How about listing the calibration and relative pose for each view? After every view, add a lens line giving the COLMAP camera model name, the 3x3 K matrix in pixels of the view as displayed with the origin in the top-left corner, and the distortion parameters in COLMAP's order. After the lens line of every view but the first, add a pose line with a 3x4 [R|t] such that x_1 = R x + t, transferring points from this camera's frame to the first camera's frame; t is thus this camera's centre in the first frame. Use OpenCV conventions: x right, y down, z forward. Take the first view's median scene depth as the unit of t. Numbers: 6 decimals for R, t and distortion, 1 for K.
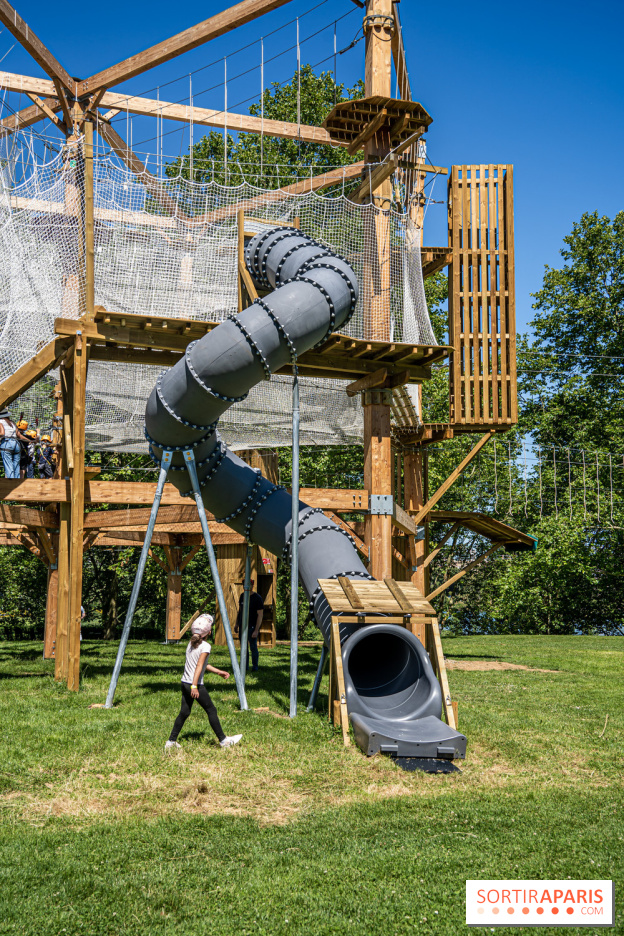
lens RADIAL K [[1019.0, 0, 311.8], [0, 1019.0, 441.9], [0, 0, 1]] dist [0.166831, 0.011961]
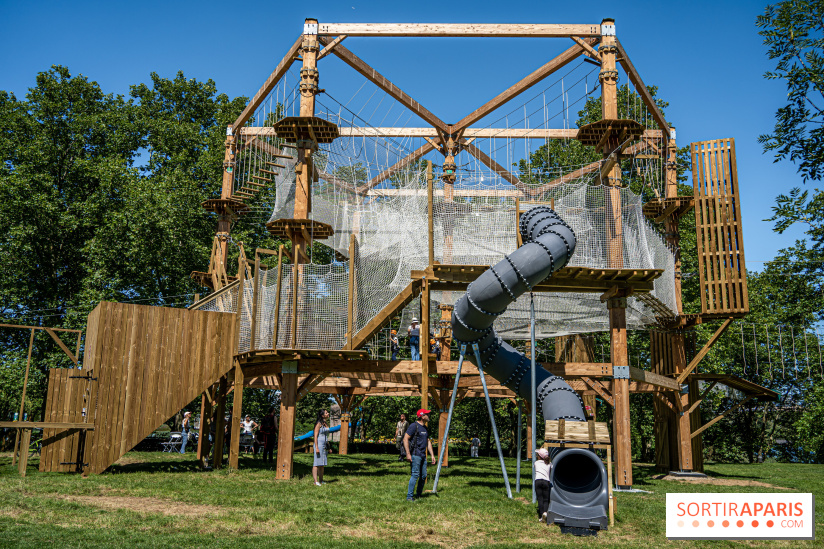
lens RADIAL K [[660.3, 0, 424.0], [0, 660.3, 277.6], [0, 0, 1]] dist [0.068548, -0.001502]
pose [[0.949440, -0.060368, -0.308090, 0.099472], [0.036875, 0.995989, -0.081519, -0.010257], [0.311775, 0.066037, 0.947858, -0.063716]]
